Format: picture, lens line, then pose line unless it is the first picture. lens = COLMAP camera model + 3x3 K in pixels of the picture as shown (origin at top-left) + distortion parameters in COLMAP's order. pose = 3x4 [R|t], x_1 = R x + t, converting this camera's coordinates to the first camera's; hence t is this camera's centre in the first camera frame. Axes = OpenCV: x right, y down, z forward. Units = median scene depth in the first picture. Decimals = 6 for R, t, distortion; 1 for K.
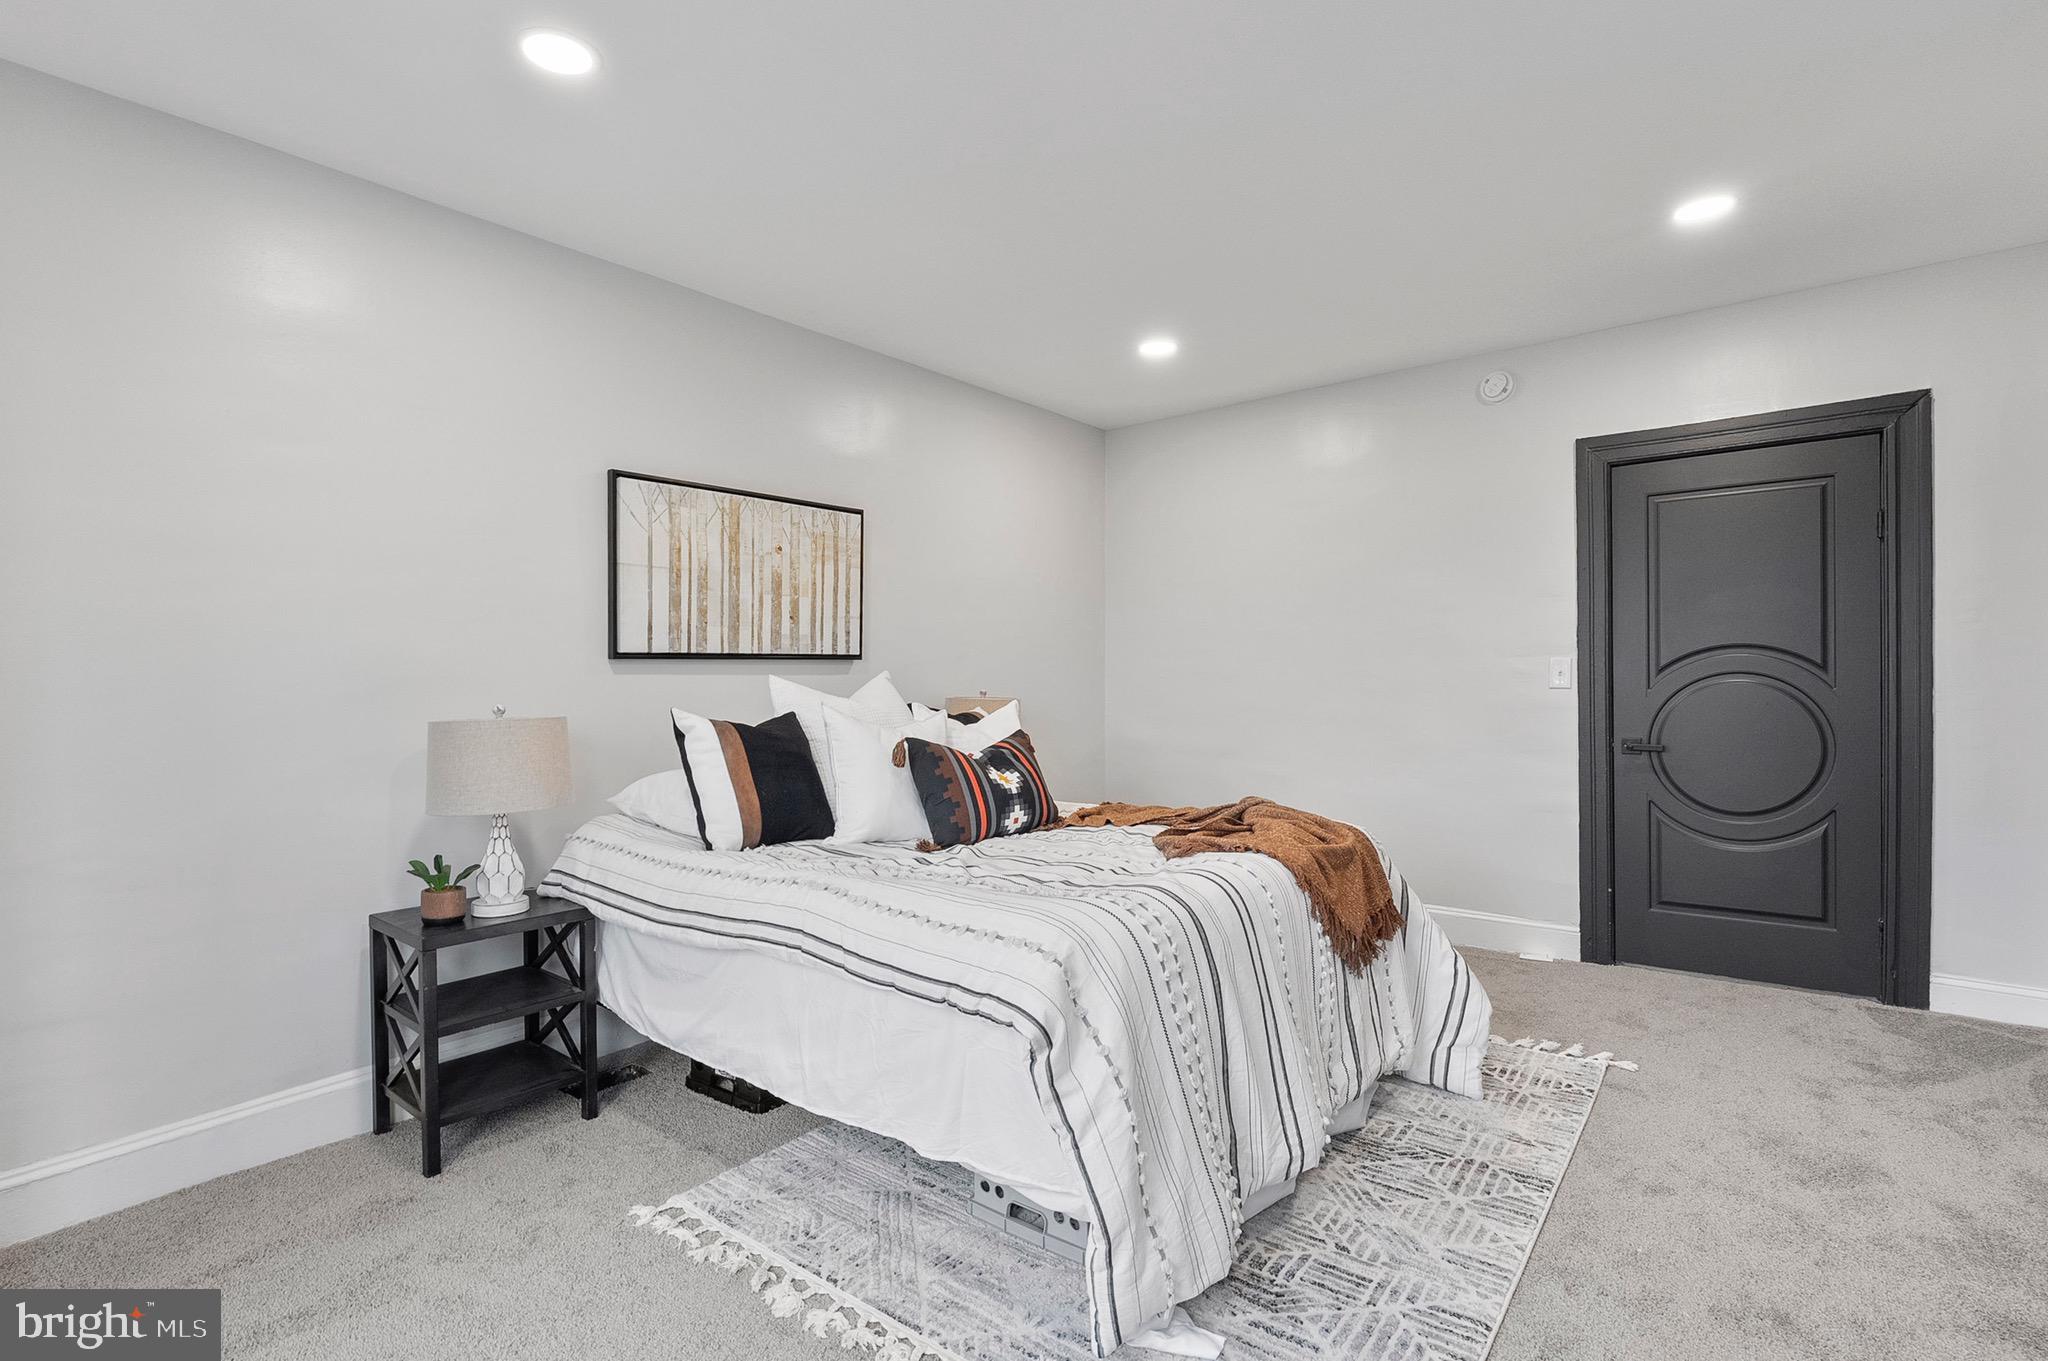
lens RADIAL K [[965.9, 0, 1024.0], [0, 965.9, 654.8], [0, 0, 1]] dist [0.000584, 0.000608]
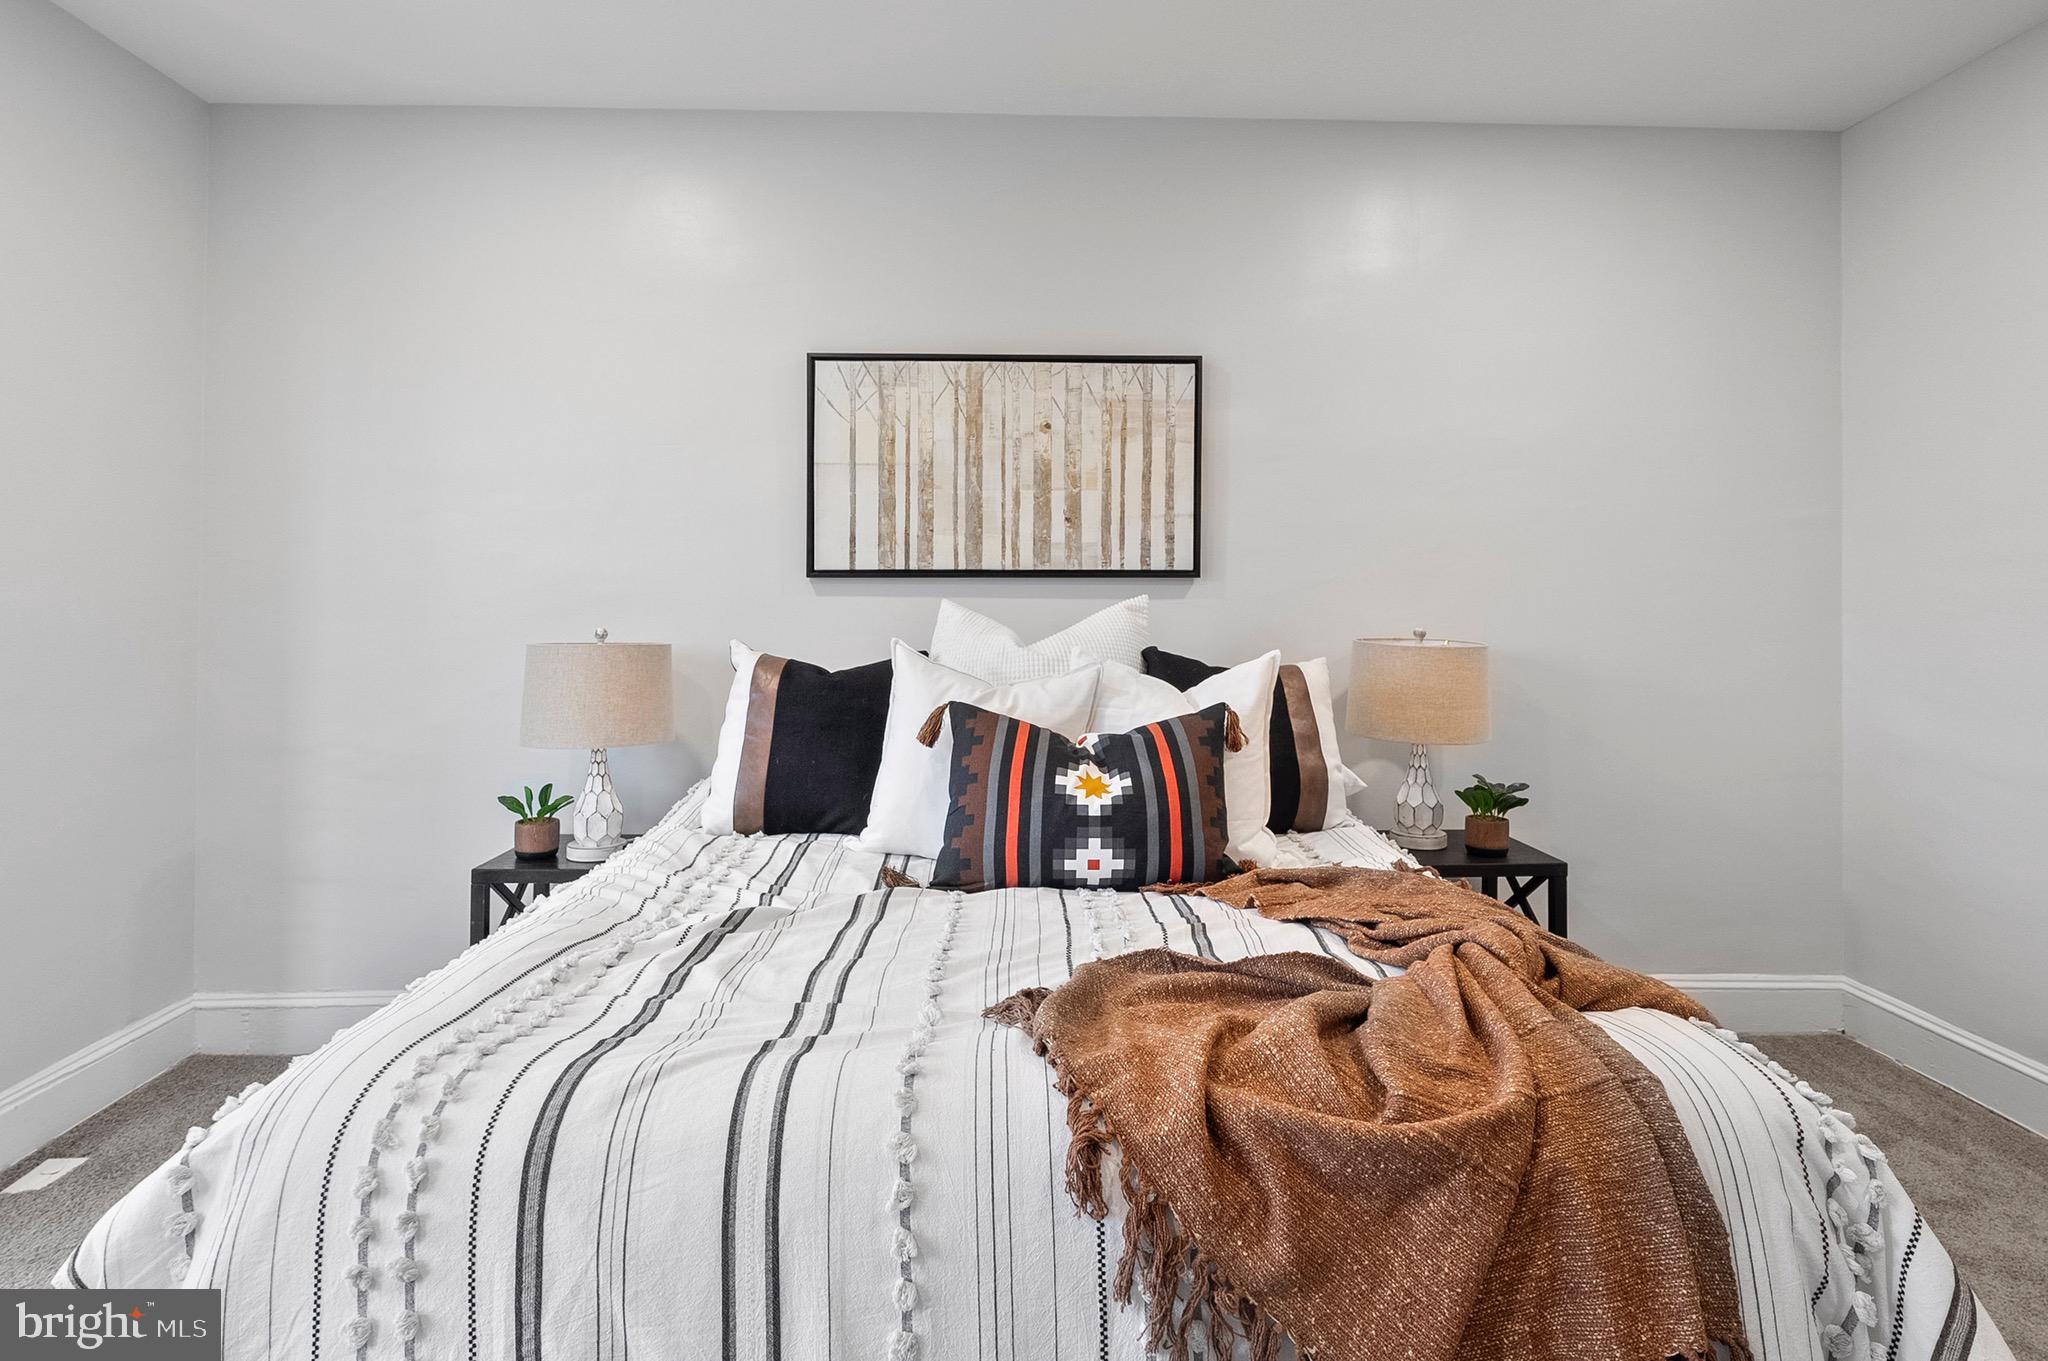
lens RADIAL K [[1086.7, 0, 1025.1], [0, 1086.7, 550.1], [0, 0, 1]] dist [-0.003262, -0.000865]
pose [[0.659451, -0.022724, -0.751404, 0.371126], [0.006772, 0.999682, -0.024290, 0.004309], [0.751717, 0.010930, 0.659395, 0.467300]]
